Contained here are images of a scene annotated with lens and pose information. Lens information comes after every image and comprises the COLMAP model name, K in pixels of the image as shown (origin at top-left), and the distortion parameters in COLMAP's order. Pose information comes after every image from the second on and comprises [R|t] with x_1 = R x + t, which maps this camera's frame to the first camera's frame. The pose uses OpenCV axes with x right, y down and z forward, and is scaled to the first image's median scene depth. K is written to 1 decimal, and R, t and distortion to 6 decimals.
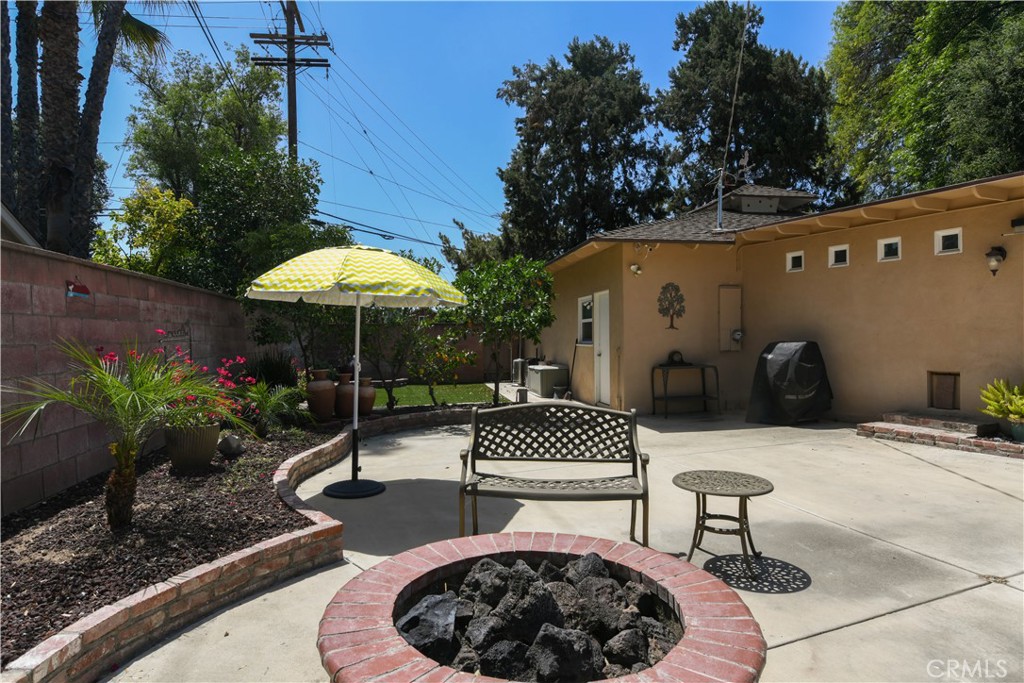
lens RADIAL K [[572.2, 0, 515.3], [0, 572.2, 335.4], [0, 0, 1]] dist [0.000673, -0.014201]
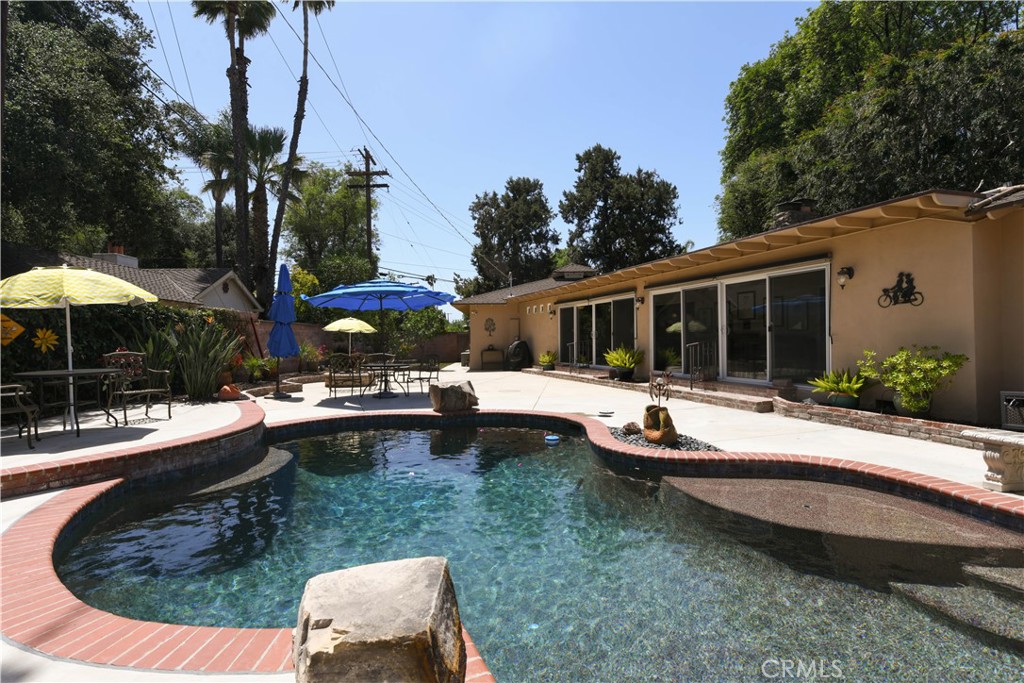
lens RADIAL K [[473.8, 0, 512.0], [0, 473.8, 341.5], [0, 0, 1]] dist [-0.002437, -0.000397]
pose [[0.991040, -0.001828, -0.133556, 0.319139], [0.003339, 0.999933, 0.011086, -0.004858], [0.133527, -0.011433, 0.990979, -0.530838]]
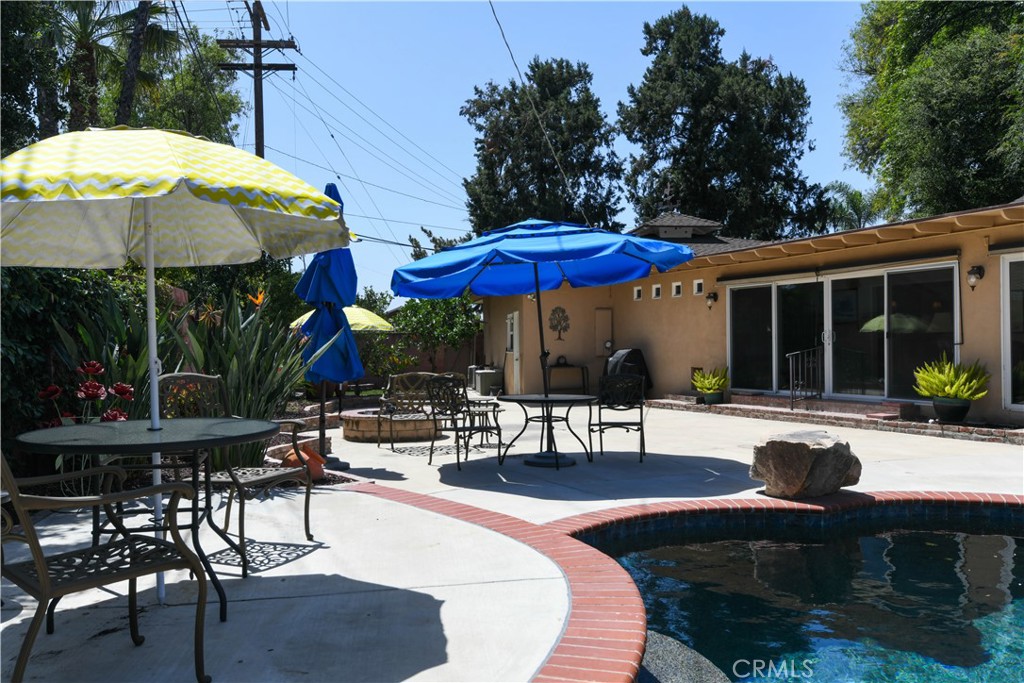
lens RADIAL K [[800.7, 0, 512.0], [0, 800.7, 341.5], [0, 0, 1]] dist [-0.007527, 0.002774]
pose [[0.999641, -0.001245, -0.026772, 0.102489], [0.001211, 0.999998, -0.001300, -0.002712], [0.026773, 0.001267, 0.999641, -0.458108]]
